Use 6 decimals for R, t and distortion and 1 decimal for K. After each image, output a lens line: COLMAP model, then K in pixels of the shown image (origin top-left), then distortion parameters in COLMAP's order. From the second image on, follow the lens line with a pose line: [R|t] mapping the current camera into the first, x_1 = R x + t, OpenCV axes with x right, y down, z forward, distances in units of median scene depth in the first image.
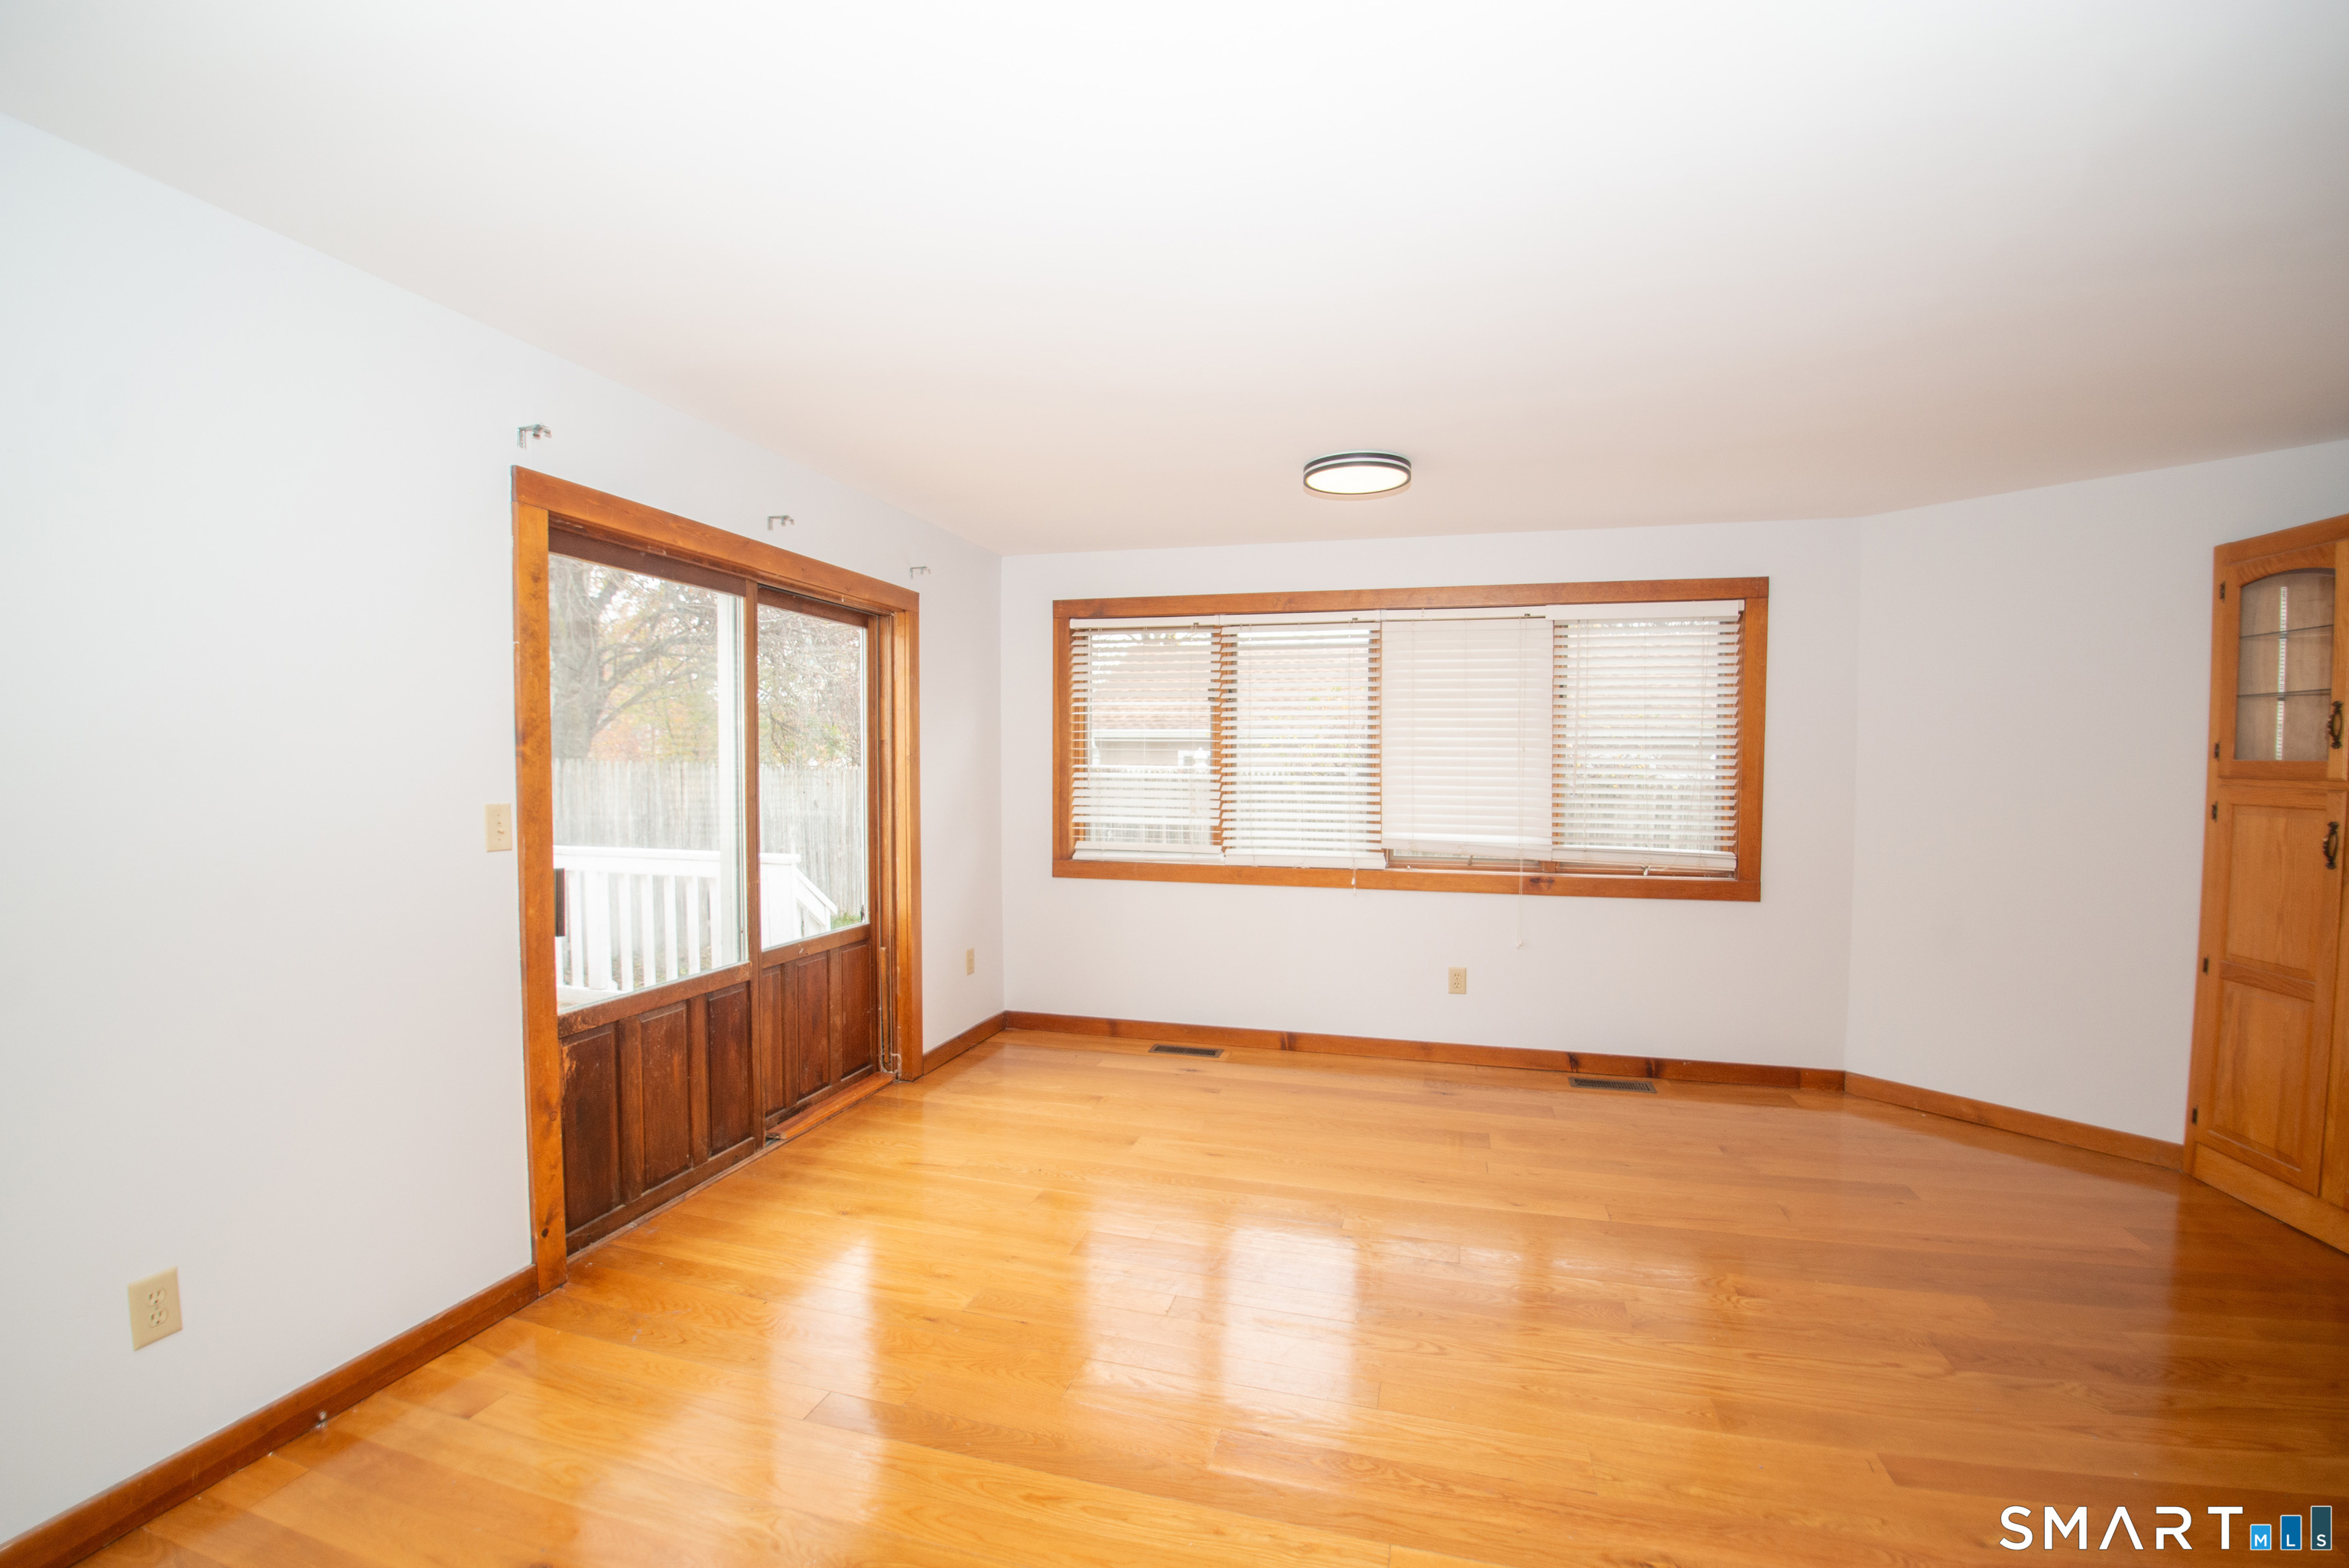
lens RADIAL K [[1023.2, 0, 1179.4], [0, 1023.2, 805.5], [0, 0, 1]] dist [-0.039689, -0.003722]
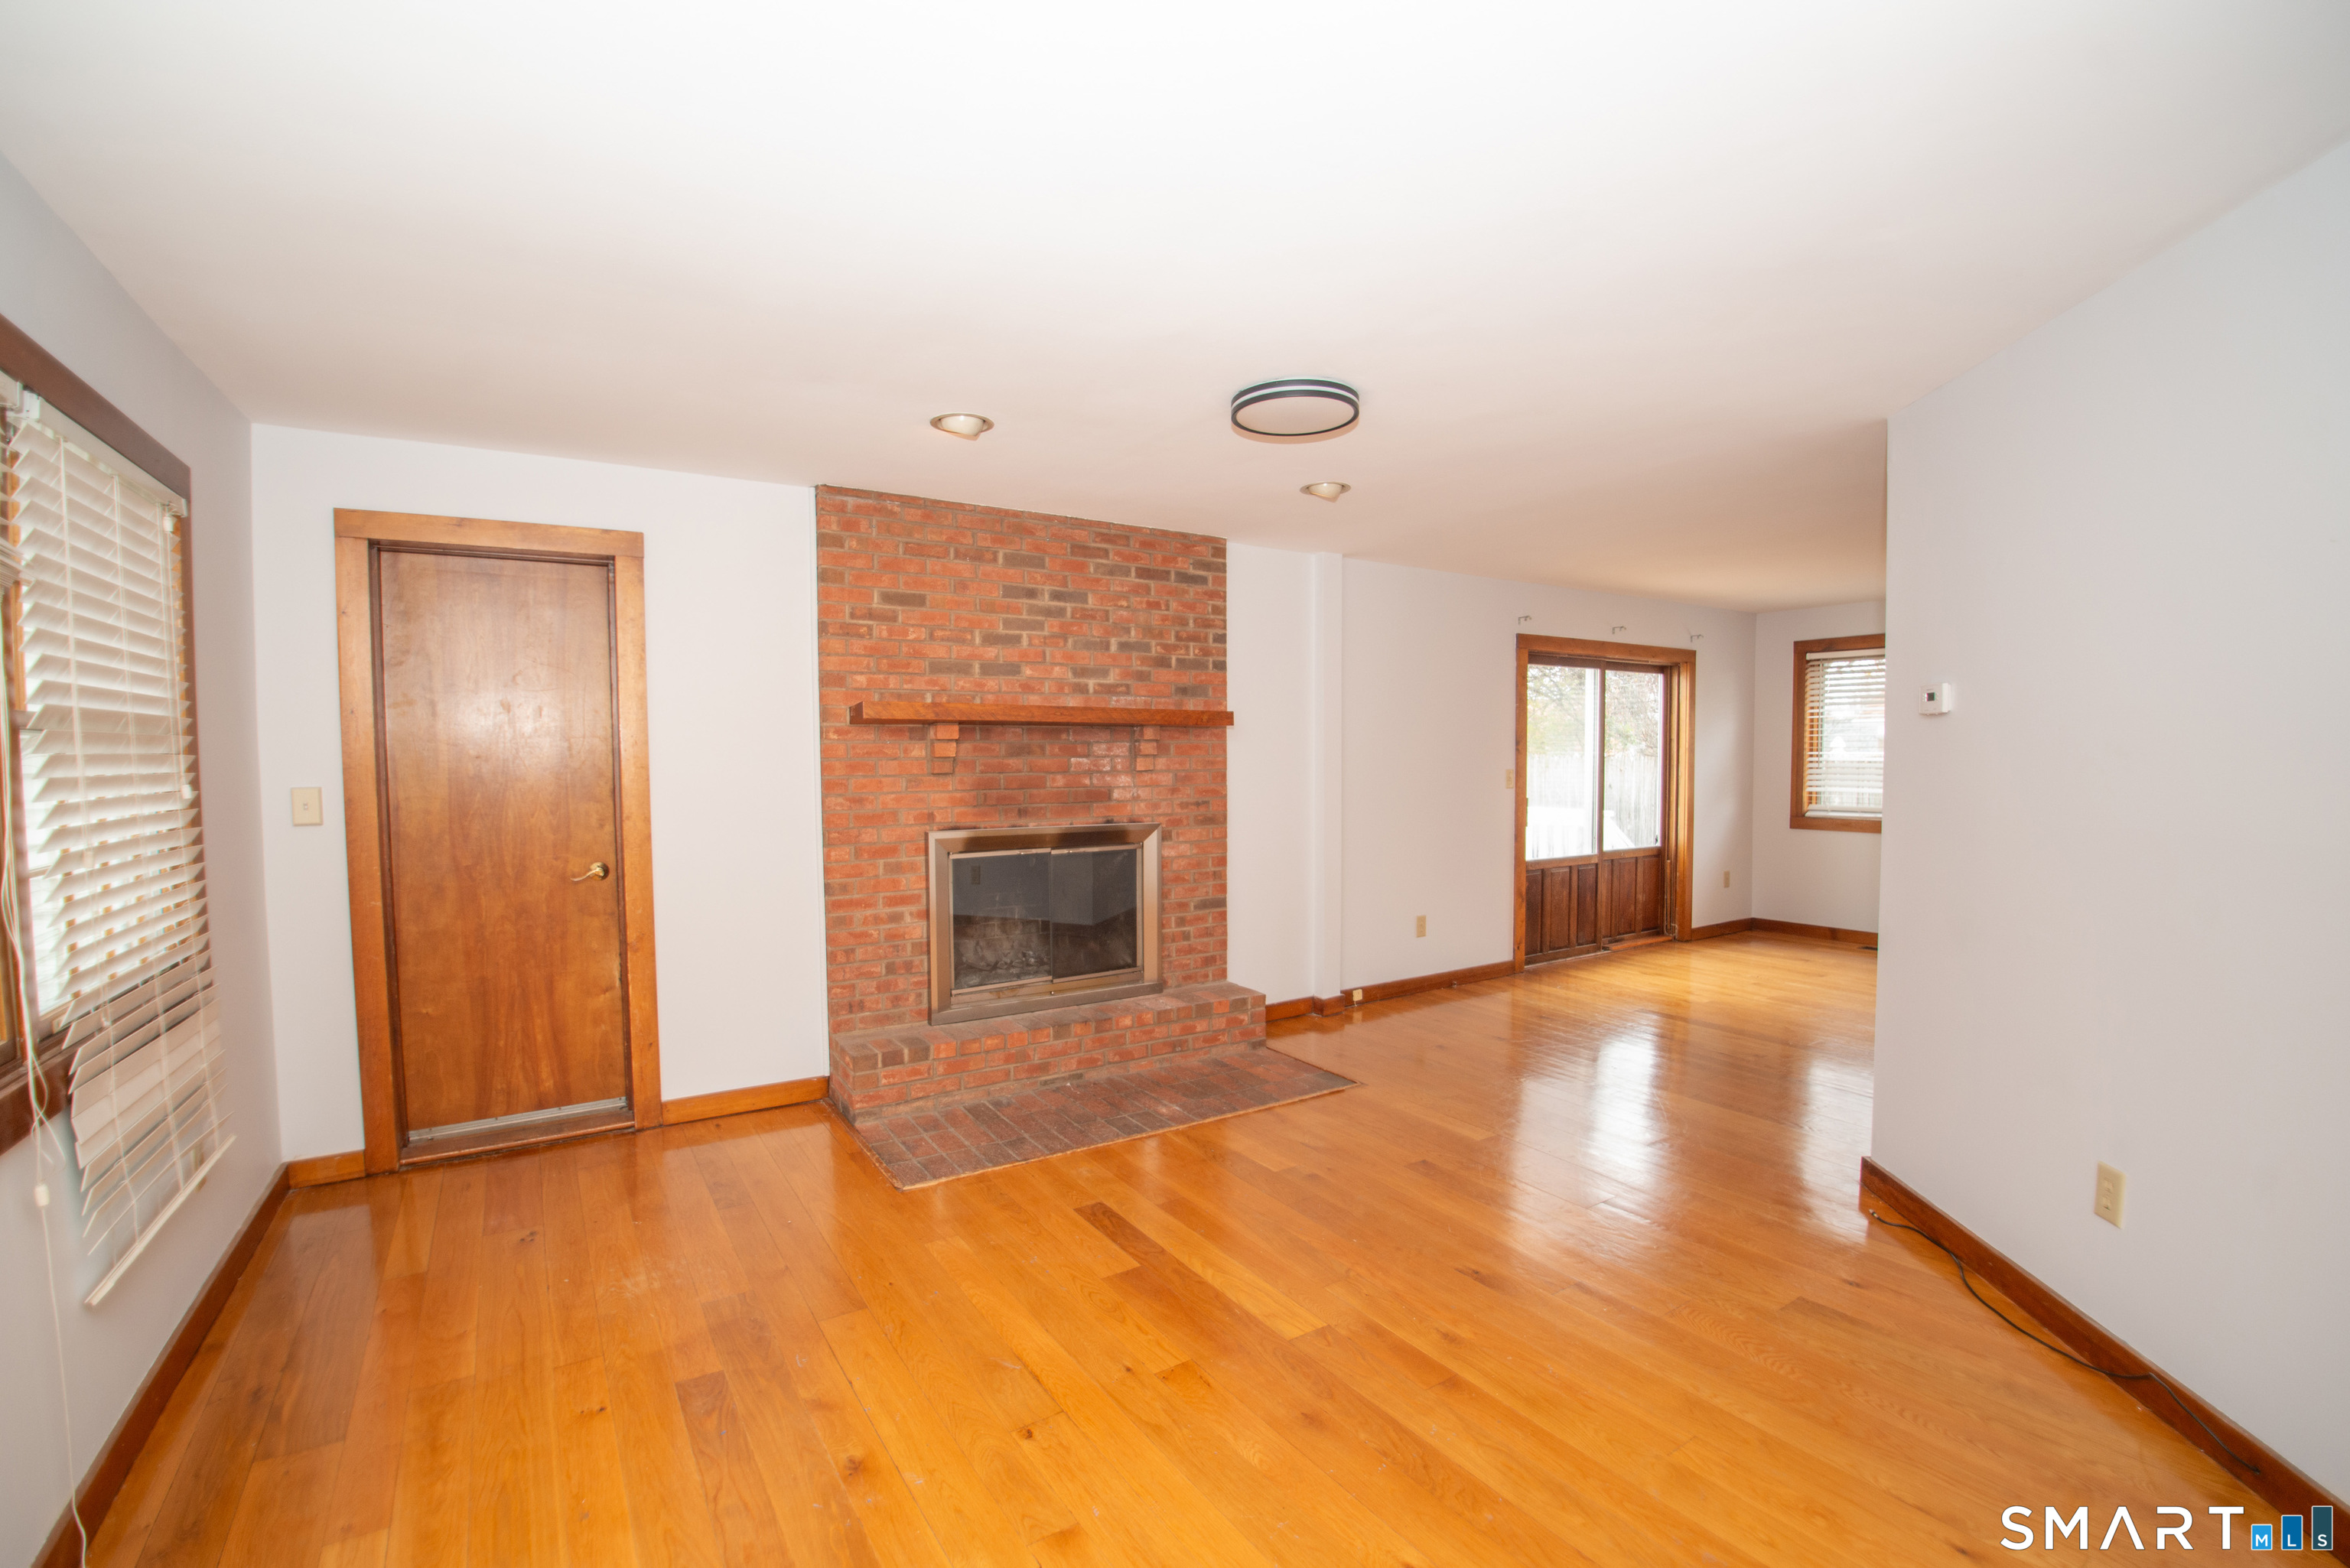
lens RADIAL K [[1023.7, 0, 1179.9], [0, 1023.7, 805.5], [0, 0, 1]] dist [-0.039689, -0.003722]
pose [[0.744703, 0.024578, -0.666944, 0.226858], [-0.017133, 0.999696, 0.017709, 0.031200], [0.667177, -0.001761, 0.744898, -0.801421]]
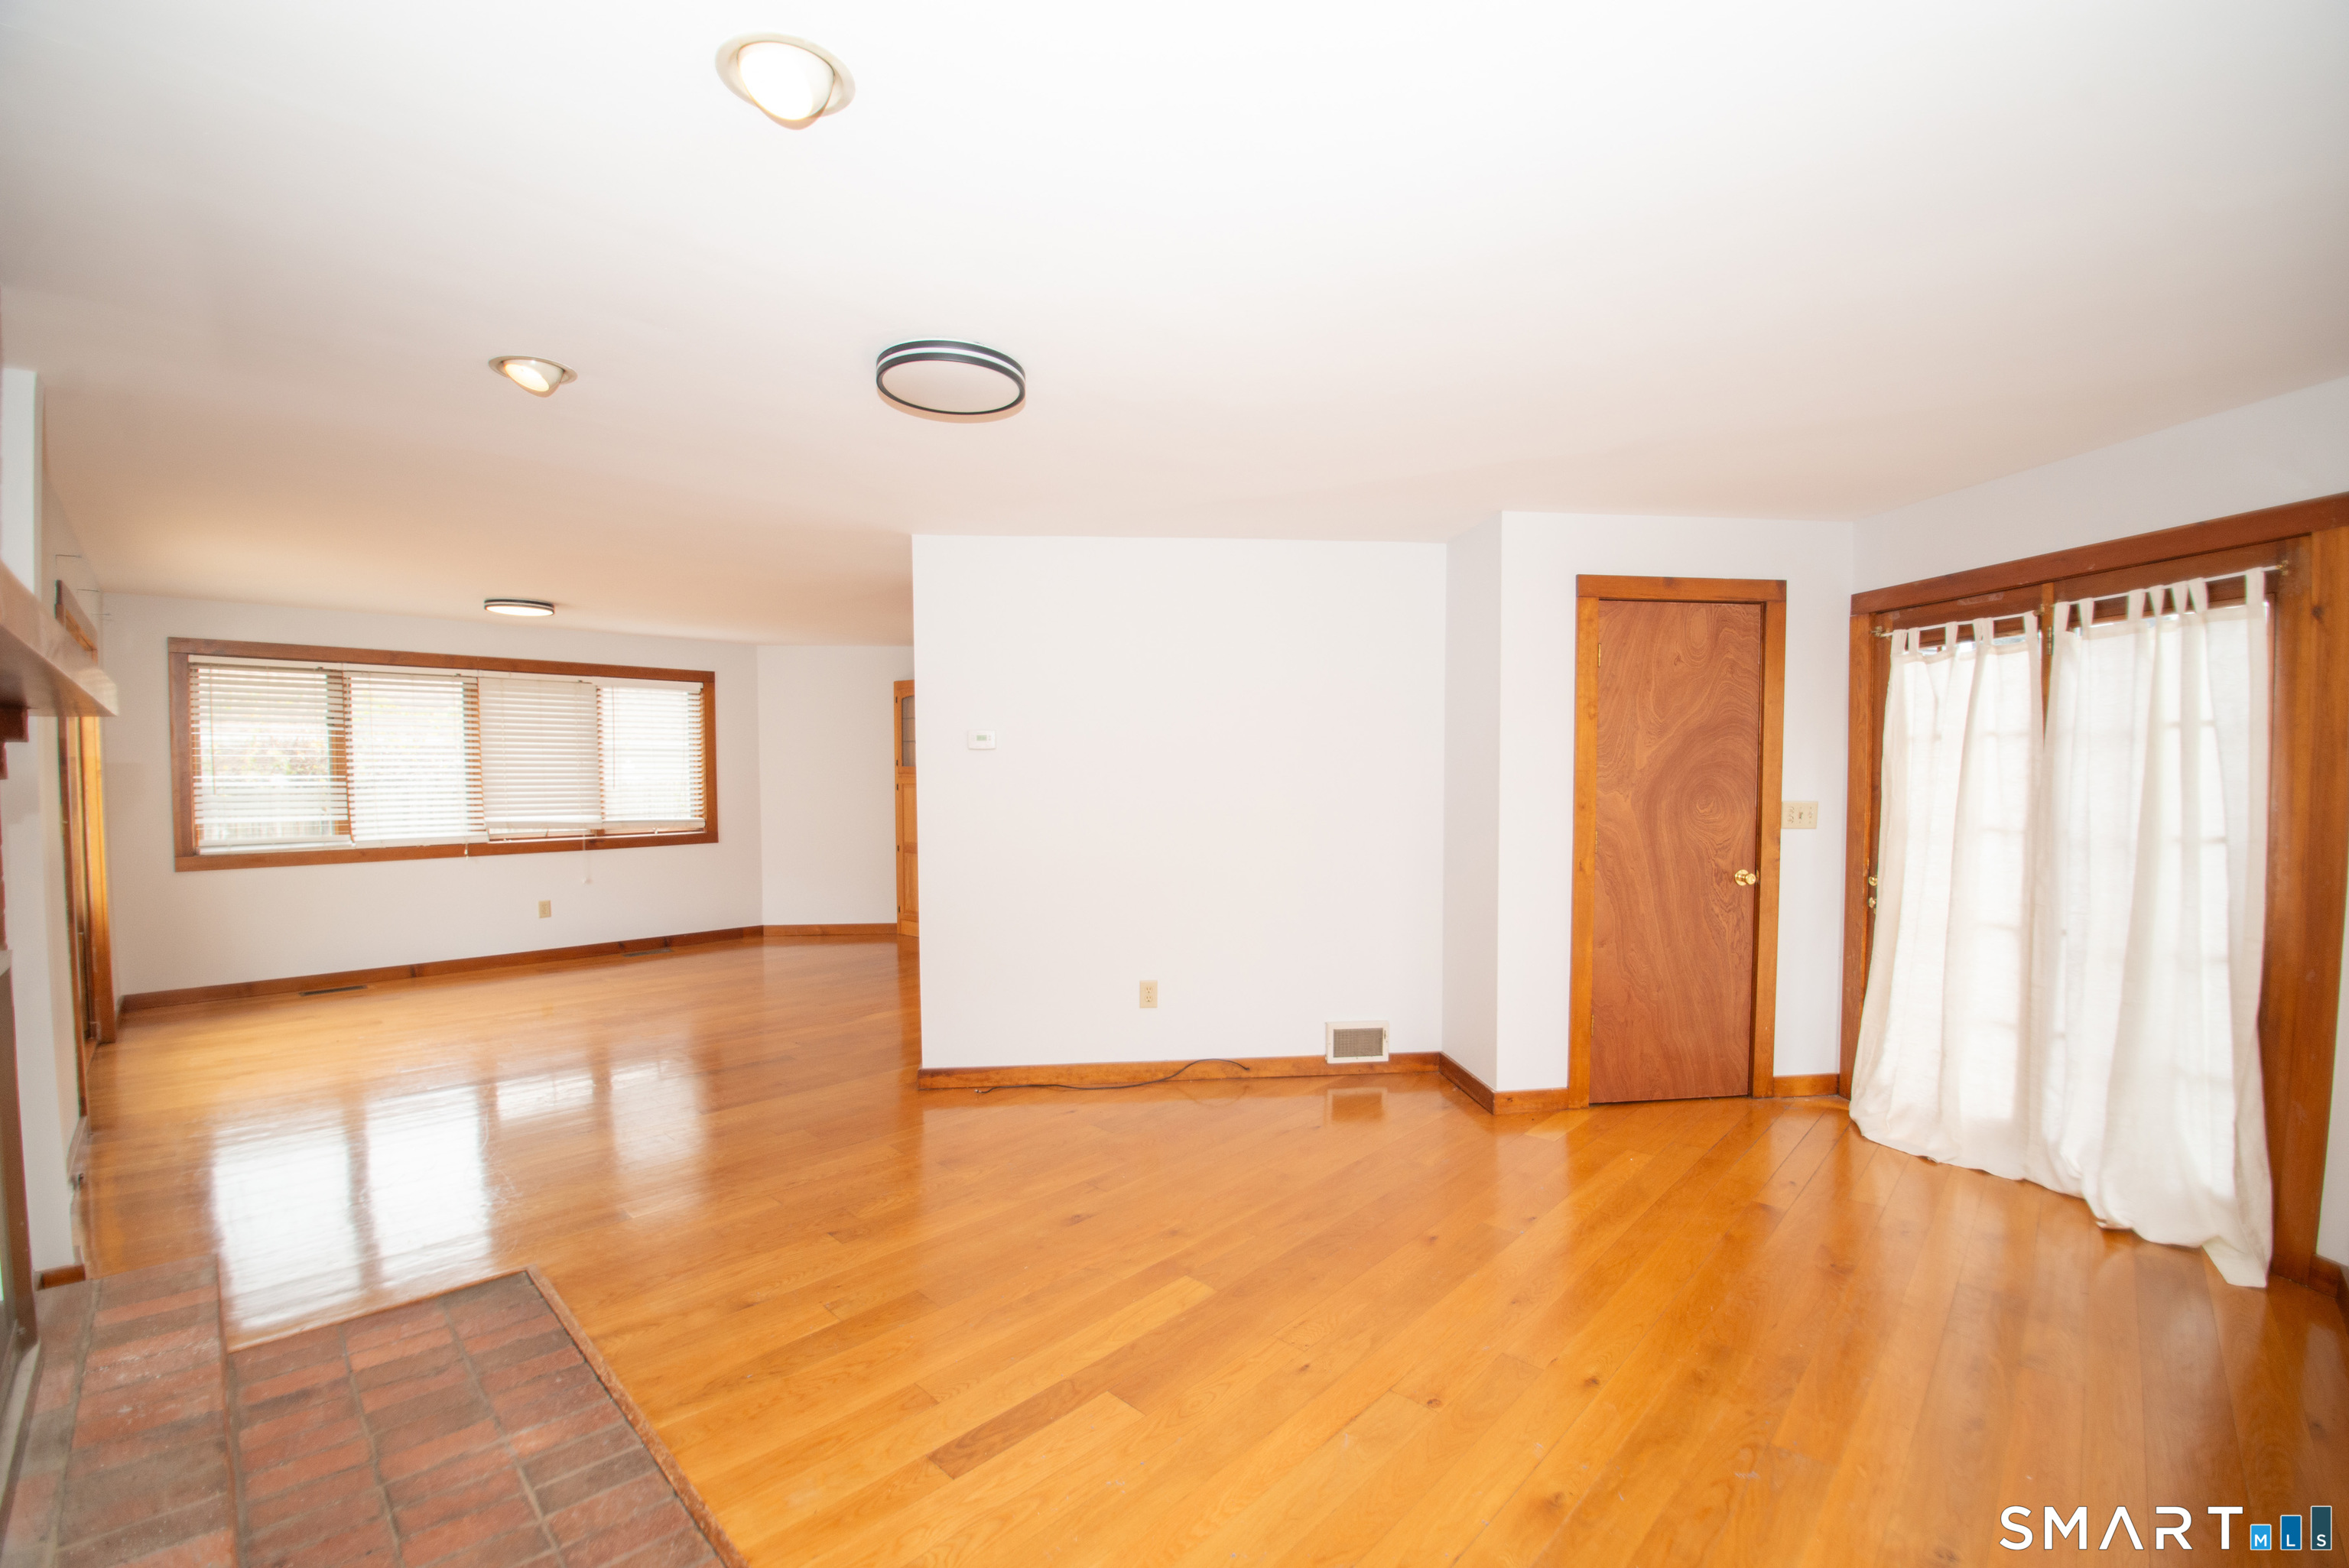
lens RADIAL K [[990.3, 0, 1174.5], [0, 990.3, 784.0], [0, 0, 1]] dist [-0.038451, -0.000147]
pose [[0.482563, -0.019939, 0.875635, -0.613201], [0.039614, 0.999215, 0.000922, 0.016282], [-0.874965, 0.034243, 0.482973, -0.634162]]
